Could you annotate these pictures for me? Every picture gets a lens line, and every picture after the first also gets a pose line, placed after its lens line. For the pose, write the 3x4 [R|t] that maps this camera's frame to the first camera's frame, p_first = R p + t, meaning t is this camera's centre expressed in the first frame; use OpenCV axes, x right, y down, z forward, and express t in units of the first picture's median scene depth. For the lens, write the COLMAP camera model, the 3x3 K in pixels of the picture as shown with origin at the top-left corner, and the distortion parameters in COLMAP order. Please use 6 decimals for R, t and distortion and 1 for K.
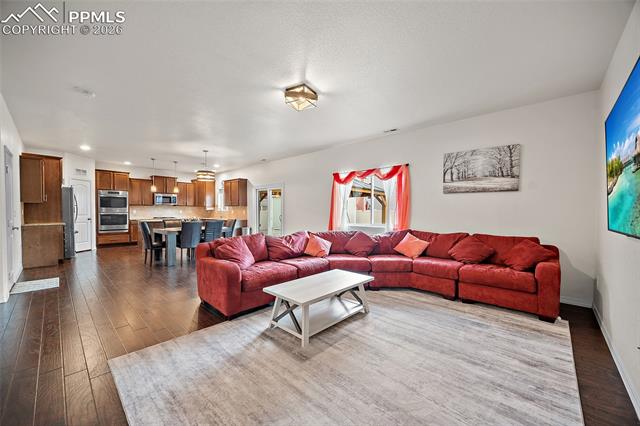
lens RADIAL K [[250.8, 0, 316.1], [0, 250.8, 216.0], [0, 0, 1]] dist [0.001265, -0.001144]
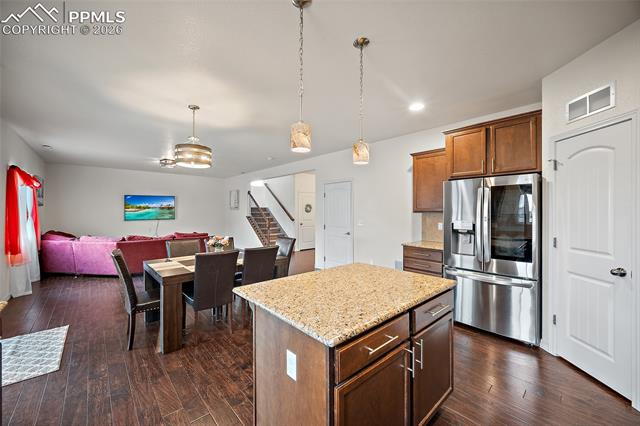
lens RADIAL K [[250.8, 0, 315.6], [0, 250.8, 212.8], [0, 0, 1]] dist [0.001265, -0.001144]
pose [[-0.996356, -0.008561, 0.084863, -0.838254], [-0.006373, 0.999641, 0.026022, -0.071110], [-0.085055, 0.025386, -0.996053, 1.709271]]
